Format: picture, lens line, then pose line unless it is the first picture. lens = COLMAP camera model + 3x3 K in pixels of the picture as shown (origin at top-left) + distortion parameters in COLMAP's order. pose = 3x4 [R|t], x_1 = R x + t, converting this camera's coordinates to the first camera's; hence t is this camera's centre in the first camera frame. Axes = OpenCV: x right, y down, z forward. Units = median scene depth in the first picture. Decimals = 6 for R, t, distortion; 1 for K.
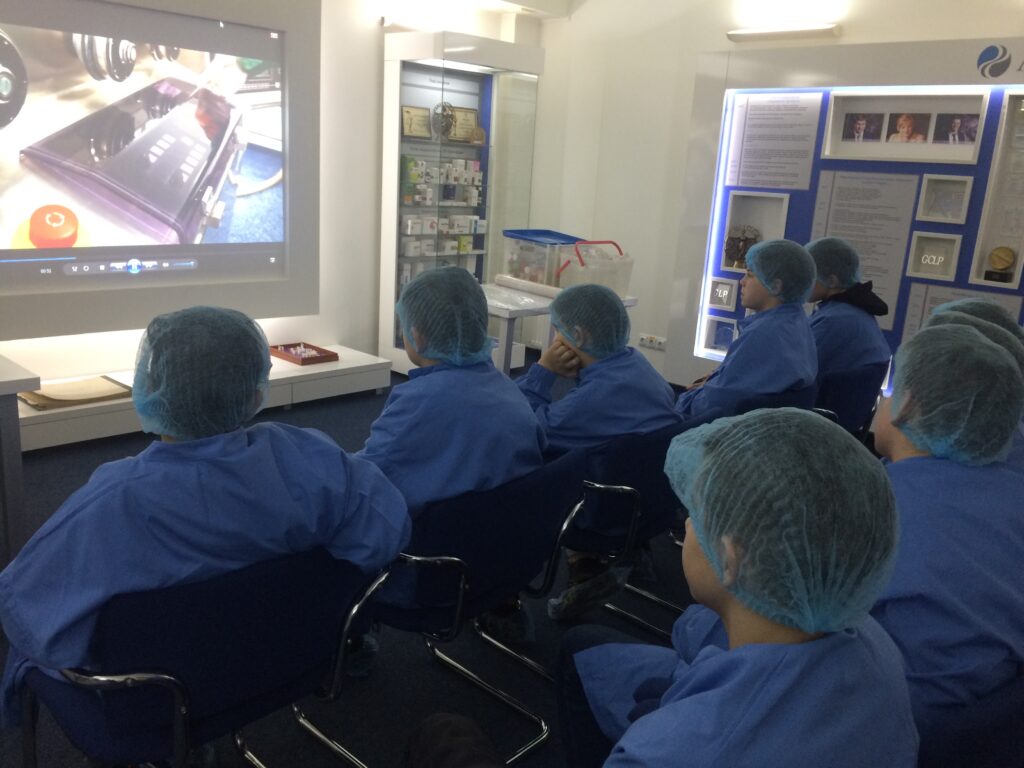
lens RADIAL K [[884.8, 0, 512.0], [0, 884.8, 384.0], [0, 0, 1]] dist [0.096094, -0.112911]
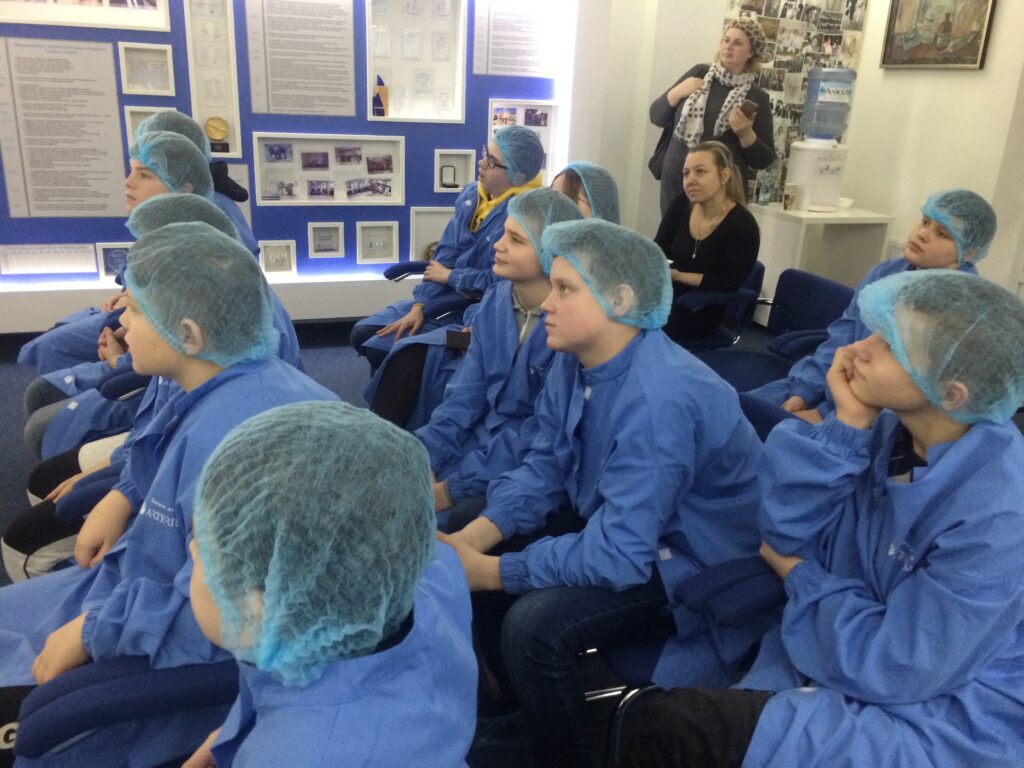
lens RADIAL K [[884.8, 0, 512.0], [0, 884.8, 384.0], [0, 0, 1]] dist [0.096094, -0.112911]
pose [[0.462858, -0.337783, 0.819552, -0.210729], [0.196734, 0.940638, 0.276580, -0.073058], [-0.864325, 0.033216, 0.501835, 0.182801]]
